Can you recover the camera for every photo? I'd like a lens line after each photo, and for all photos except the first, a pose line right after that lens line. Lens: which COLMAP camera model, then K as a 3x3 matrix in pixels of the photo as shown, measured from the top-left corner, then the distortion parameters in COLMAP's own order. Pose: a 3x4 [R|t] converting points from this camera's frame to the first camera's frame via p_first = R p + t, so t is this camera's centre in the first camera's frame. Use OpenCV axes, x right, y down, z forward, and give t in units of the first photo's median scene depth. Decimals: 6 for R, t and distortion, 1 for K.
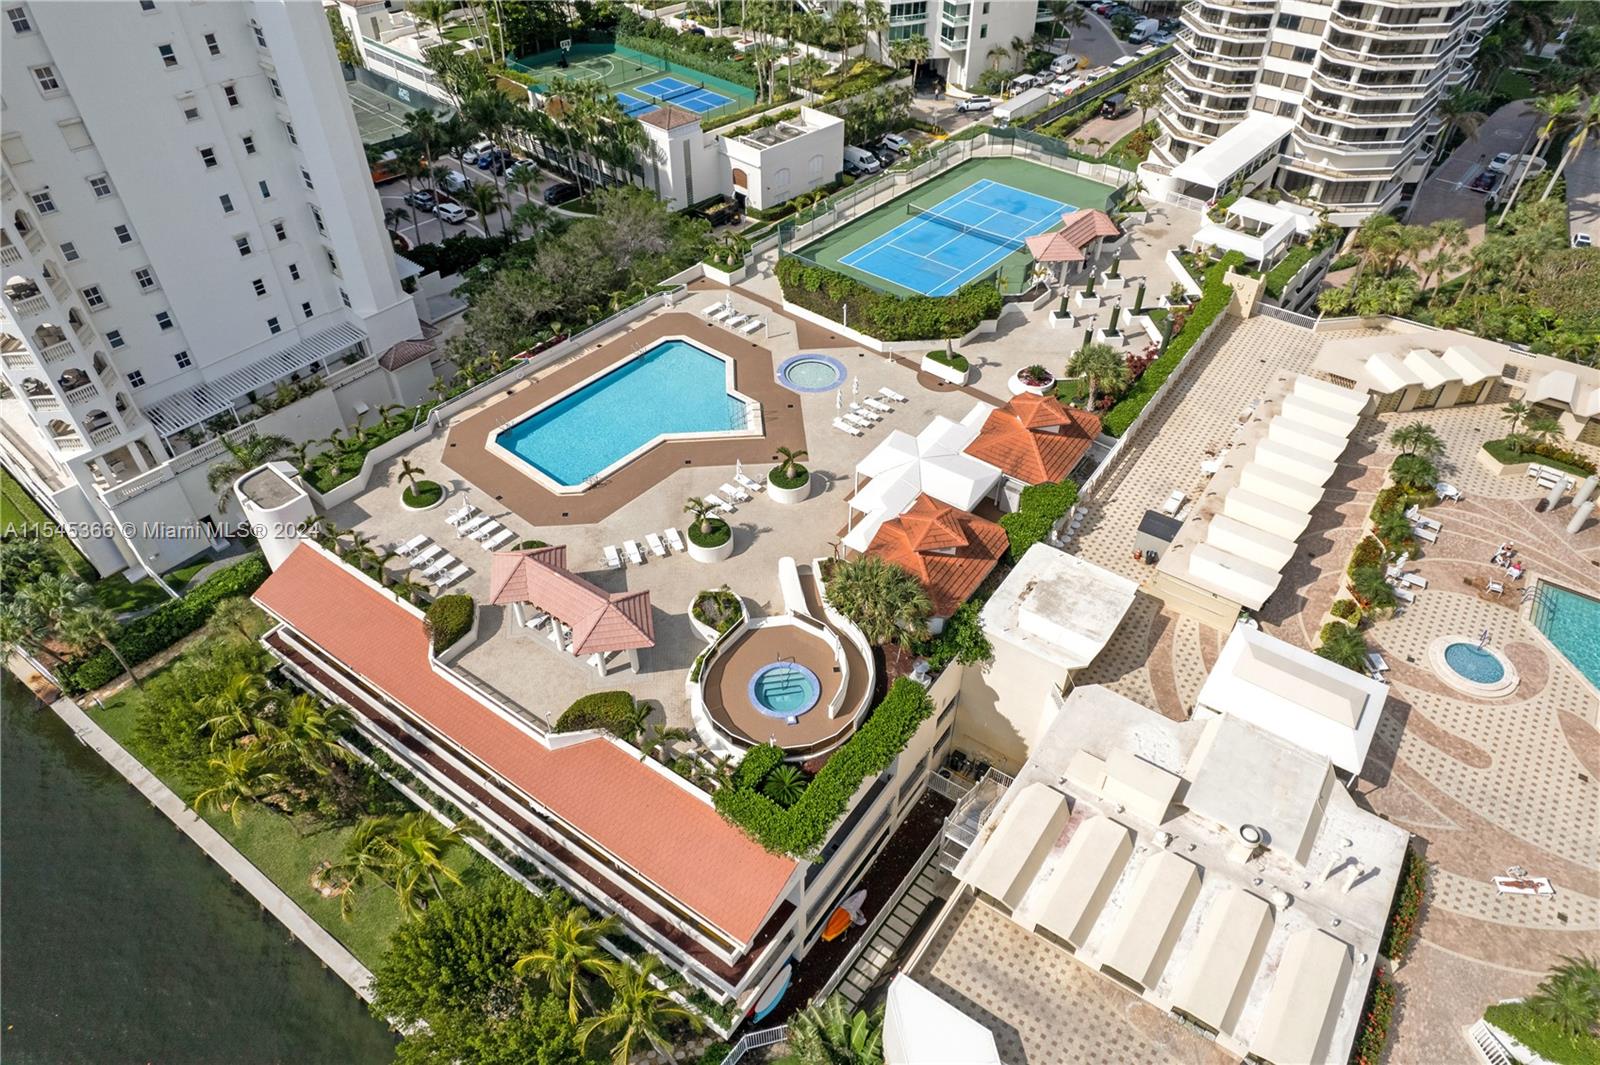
lens RADIAL K [[1024.0, 0, 800.0], [0, 1024.0, 532.5], [0, 0, 1]] dist [-0.034638, 0.002504]
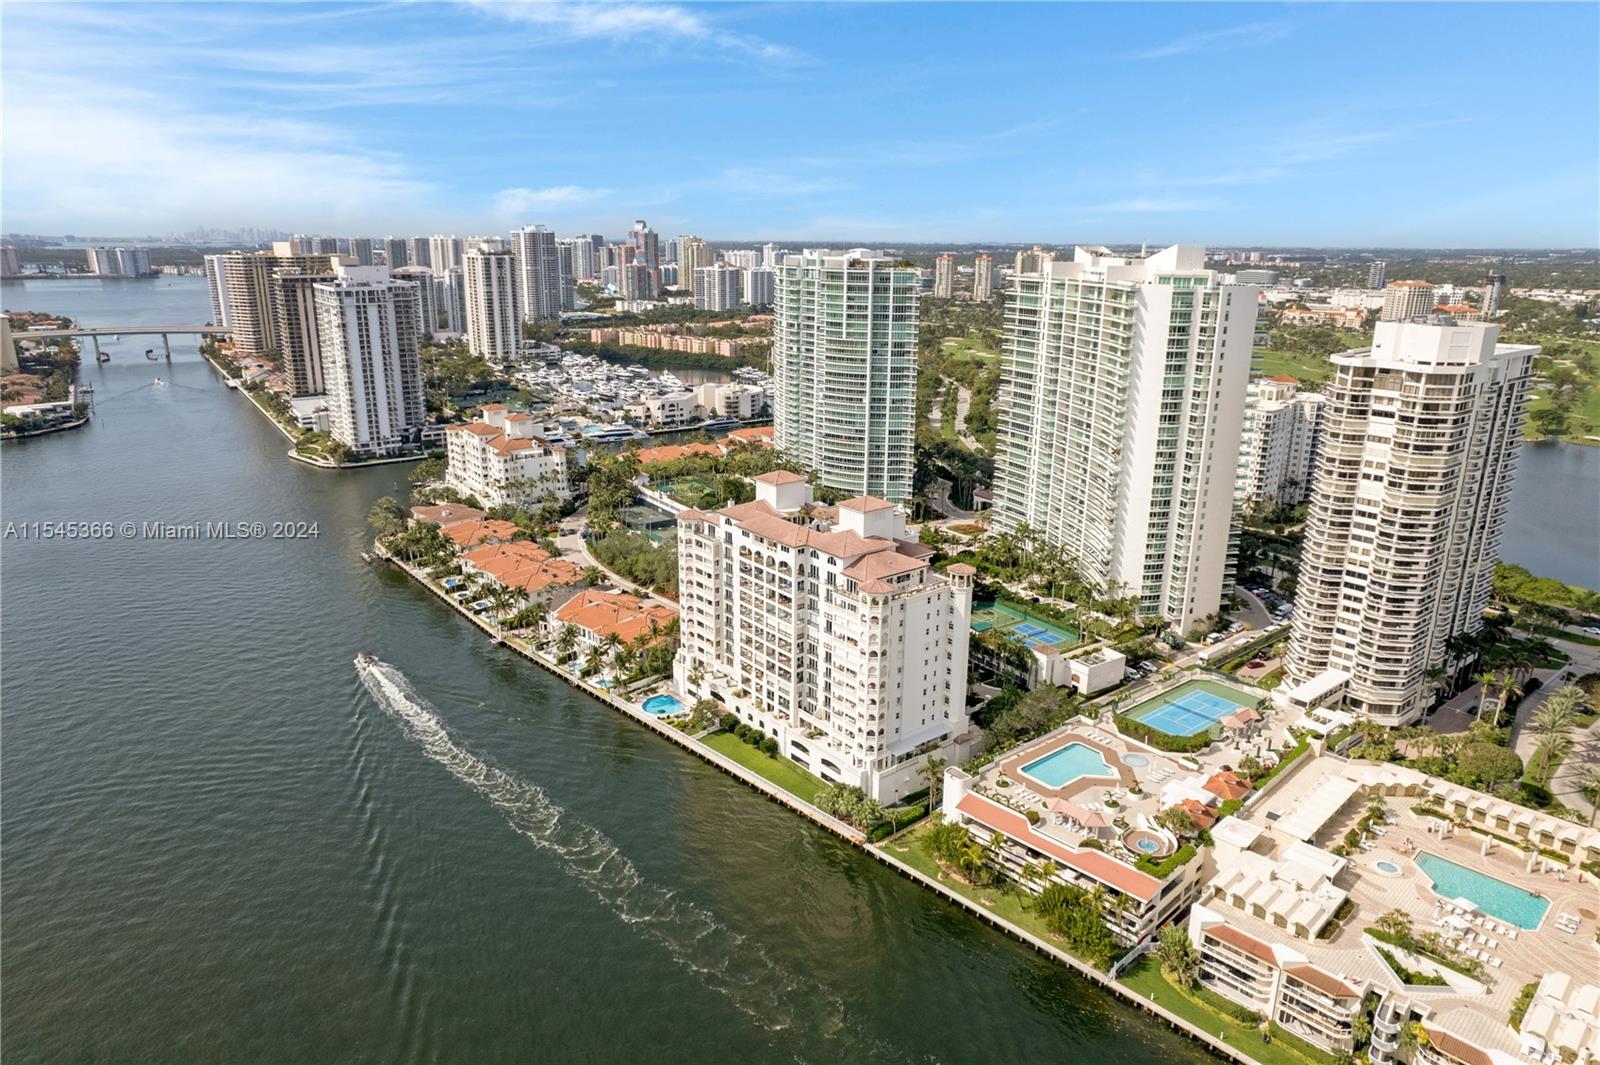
lens RADIAL K [[1024.0, 0, 800.0], [0, 1024.0, 532.5], [0, 0, 1]] dist [-0.034638, 0.002504]
pose [[0.982025, 0.062031, -0.178268, -0.336042], [-0.132546, 0.899041, -0.417321, 0.433511], [0.134383, 0.433448, 0.891102, -1.397885]]
